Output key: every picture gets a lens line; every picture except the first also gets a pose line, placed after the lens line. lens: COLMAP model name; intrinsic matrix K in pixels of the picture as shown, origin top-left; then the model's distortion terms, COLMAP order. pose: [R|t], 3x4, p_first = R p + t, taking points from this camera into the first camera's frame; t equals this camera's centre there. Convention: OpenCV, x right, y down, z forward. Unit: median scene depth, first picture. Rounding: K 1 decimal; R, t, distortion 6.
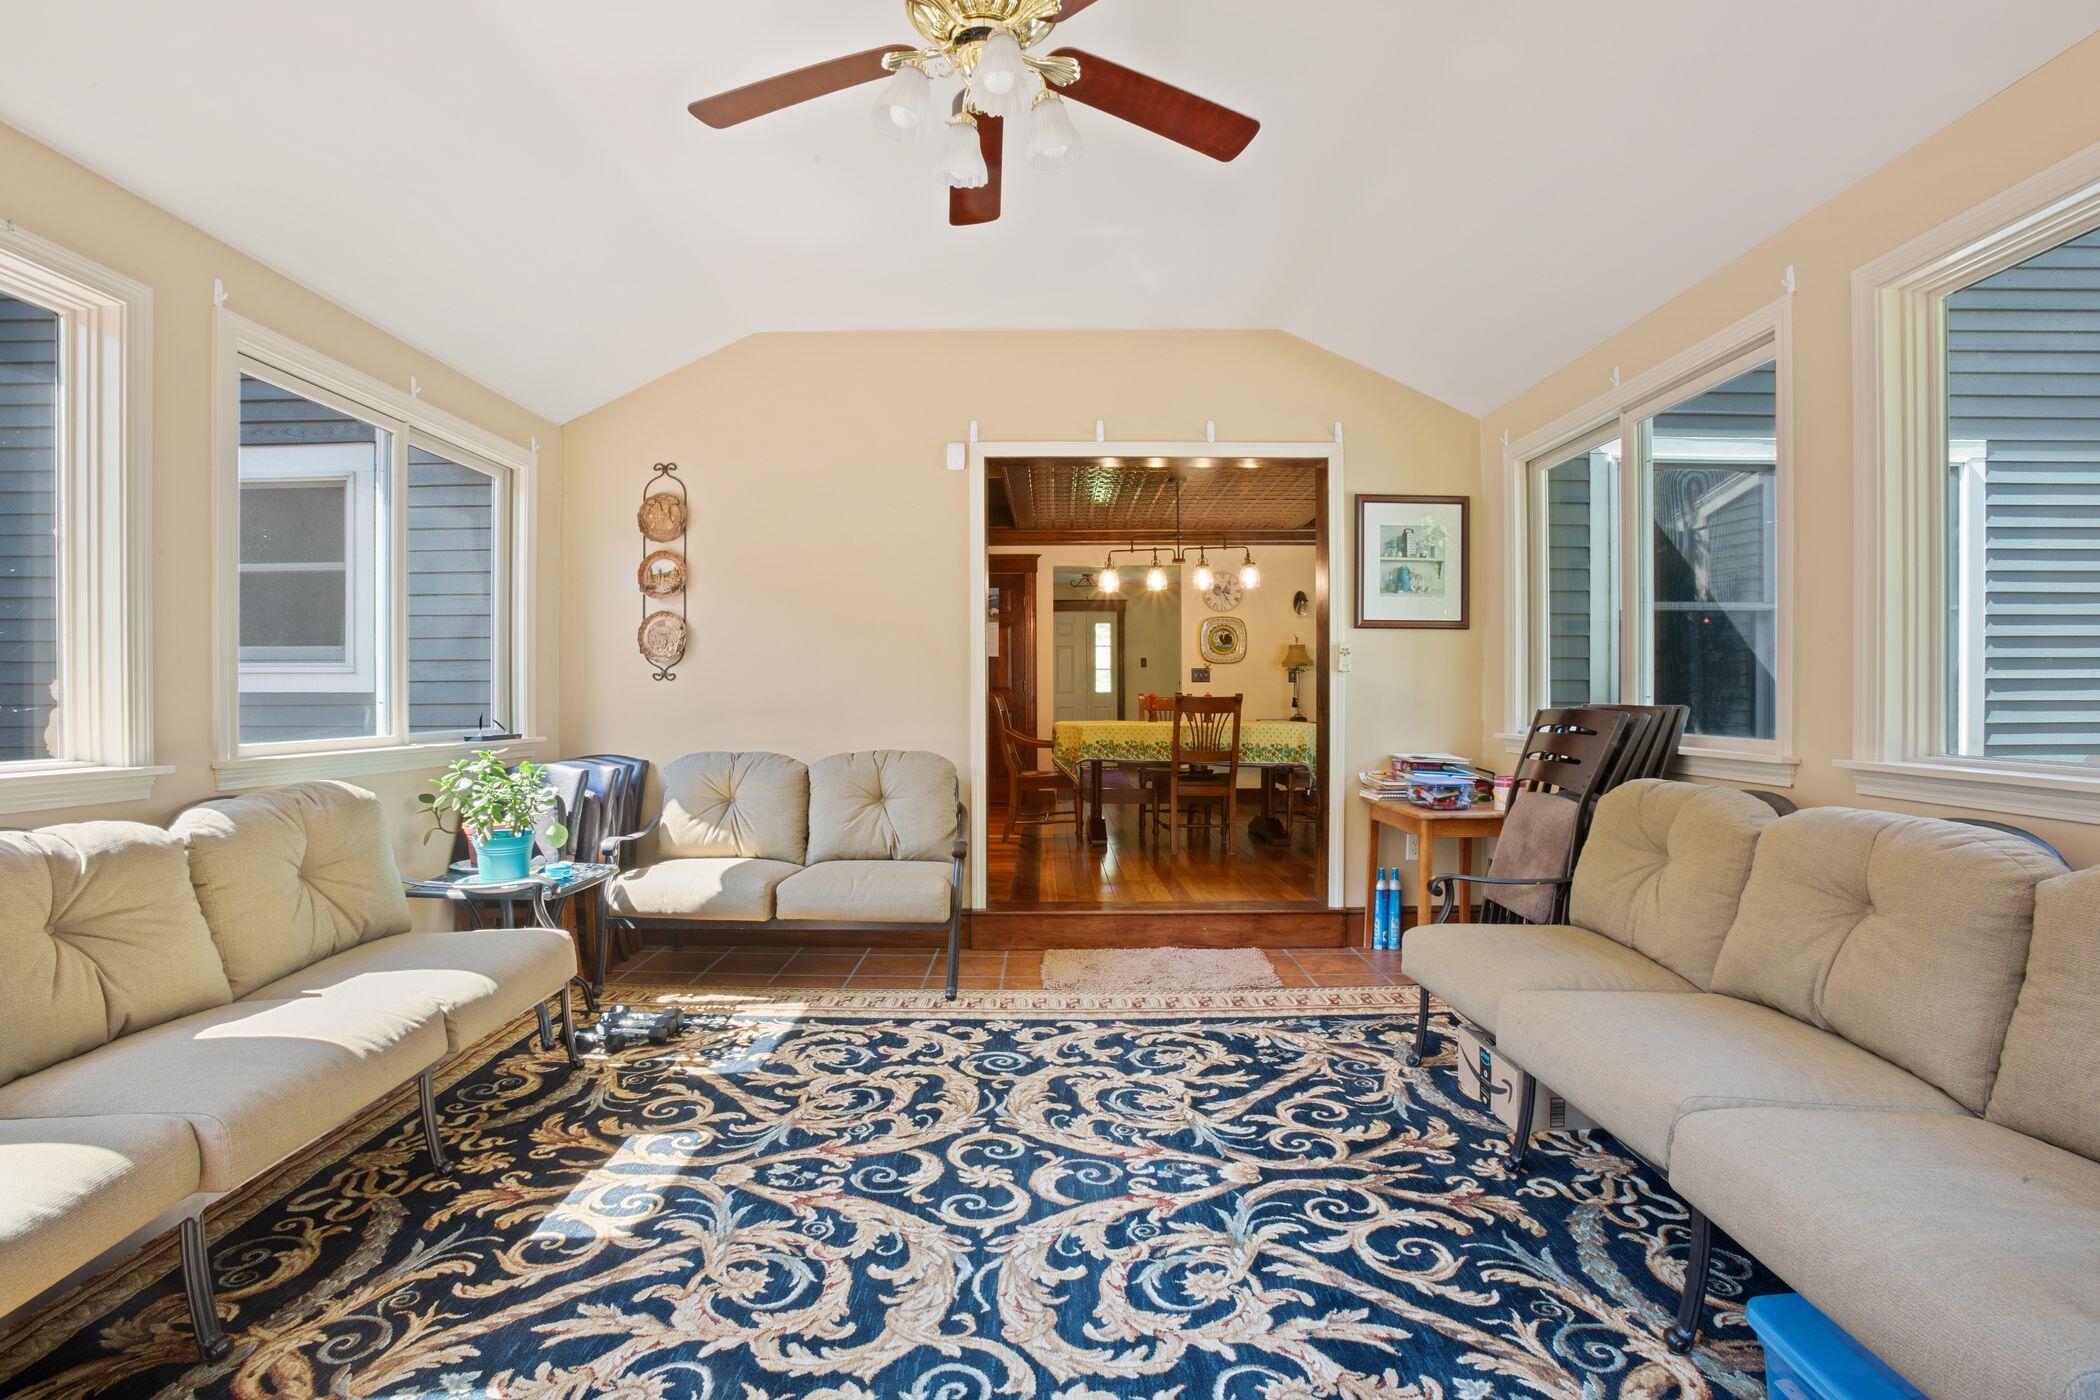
lens RADIAL K [[952.6, 0, 1032.3], [0, 952.6, 704.3], [0, 0, 1]] dist [-0.072174, 0.023996]
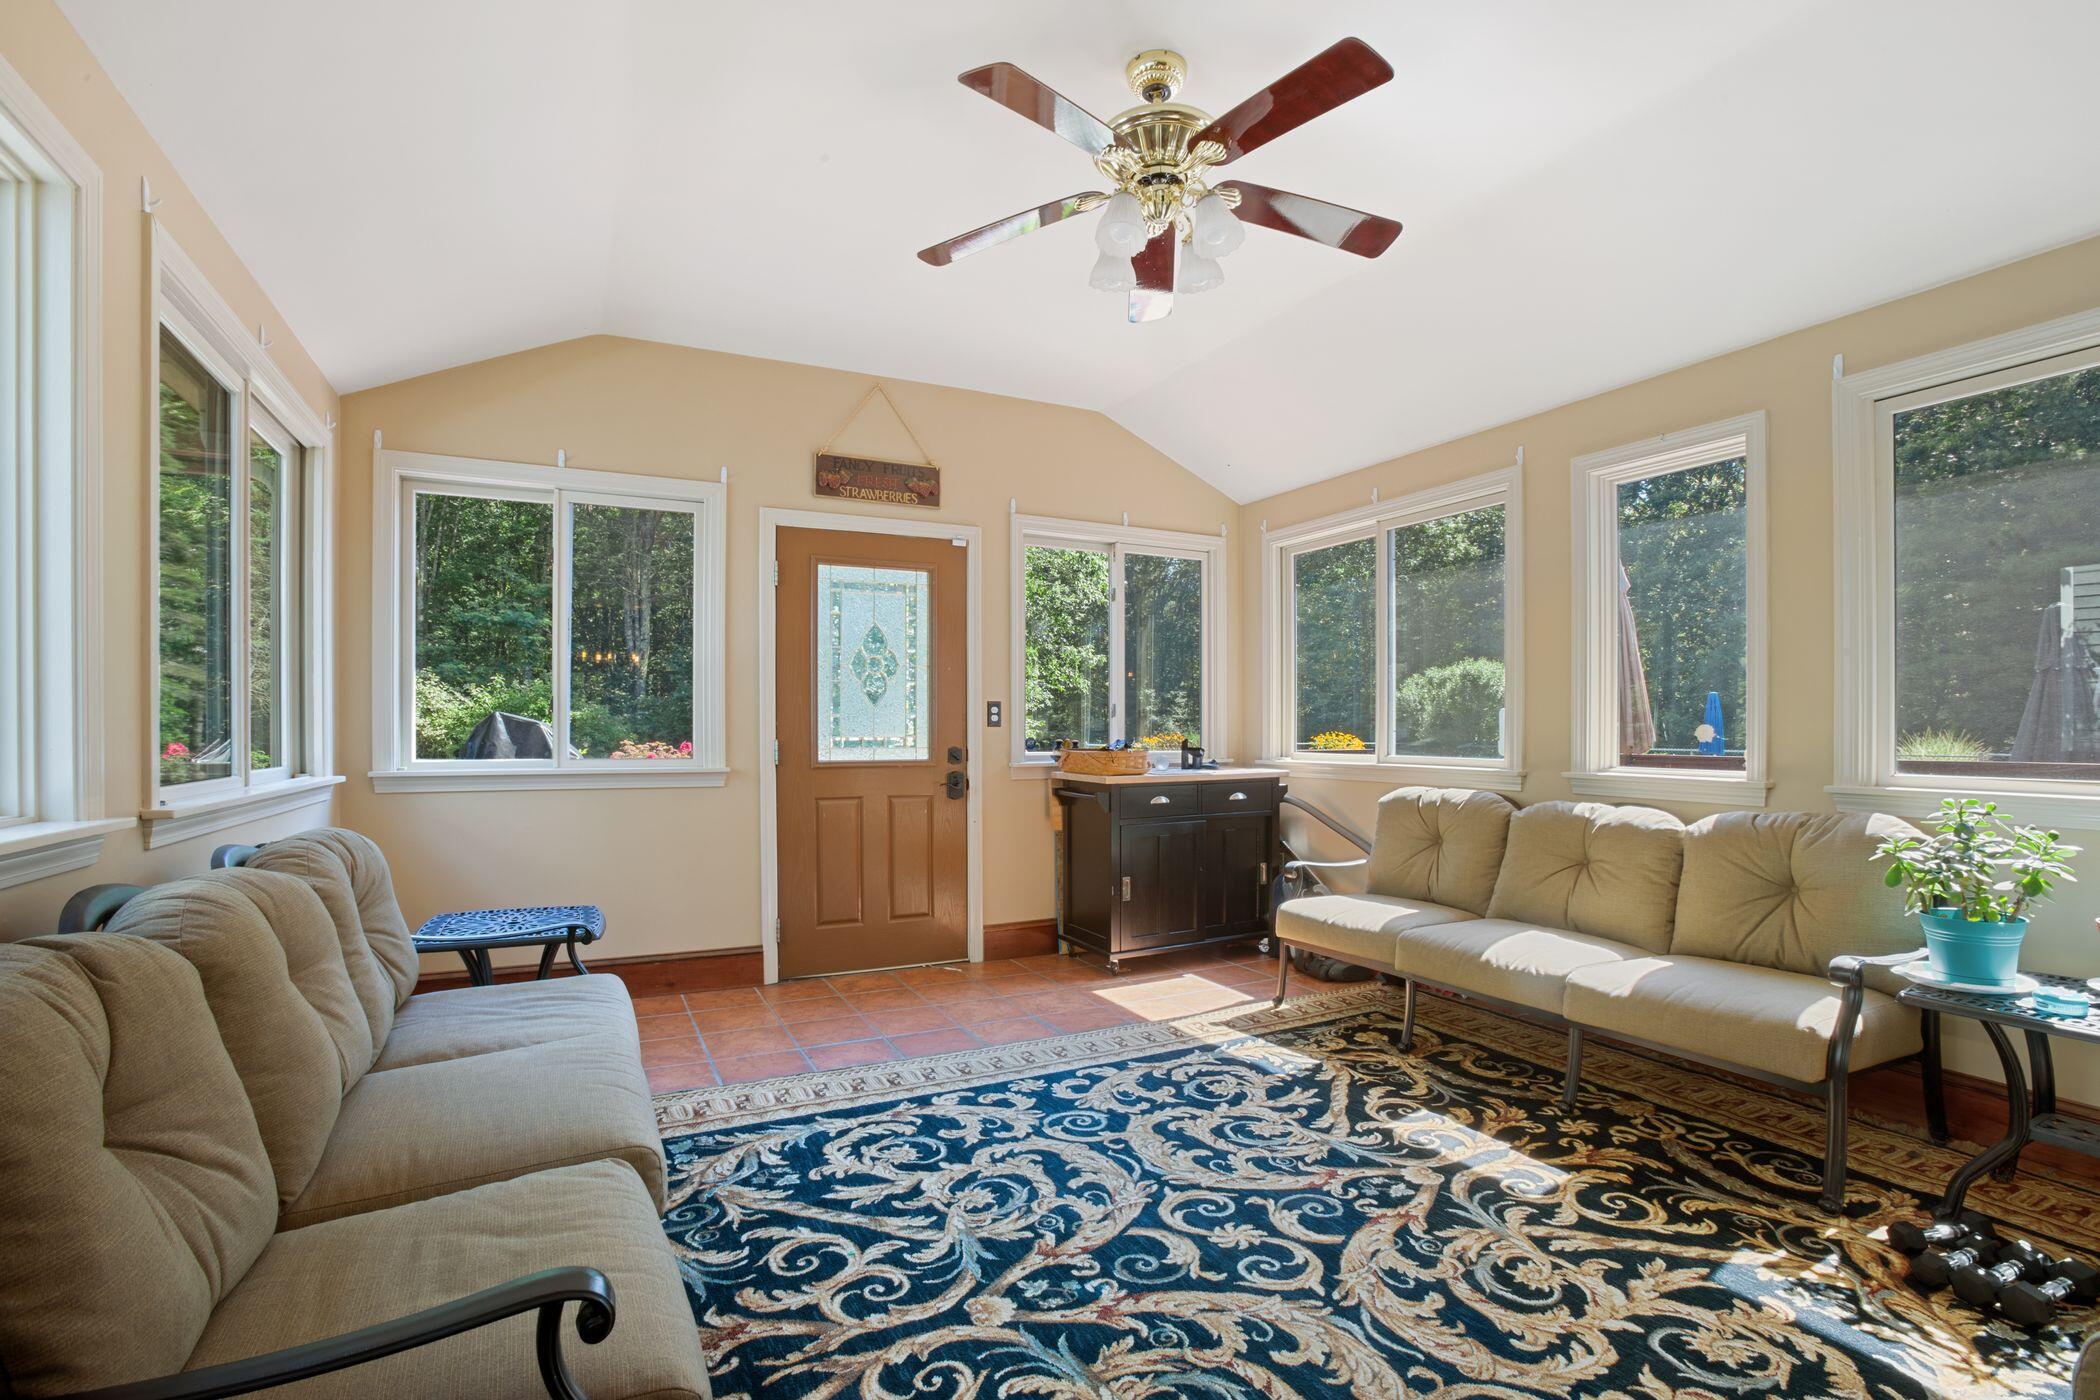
lens RADIAL K [[952.6, 0, 1032.3], [0, 952.6, 704.3], [0, 0, 1]] dist [-0.072174, 0.023996]
pose [[-0.888607, -0.008975, -0.458581, 0.625183], [-0.003322, 0.999908, -0.013132, -0.022381], [0.458657, -0.010146, -0.888555, 1.918137]]
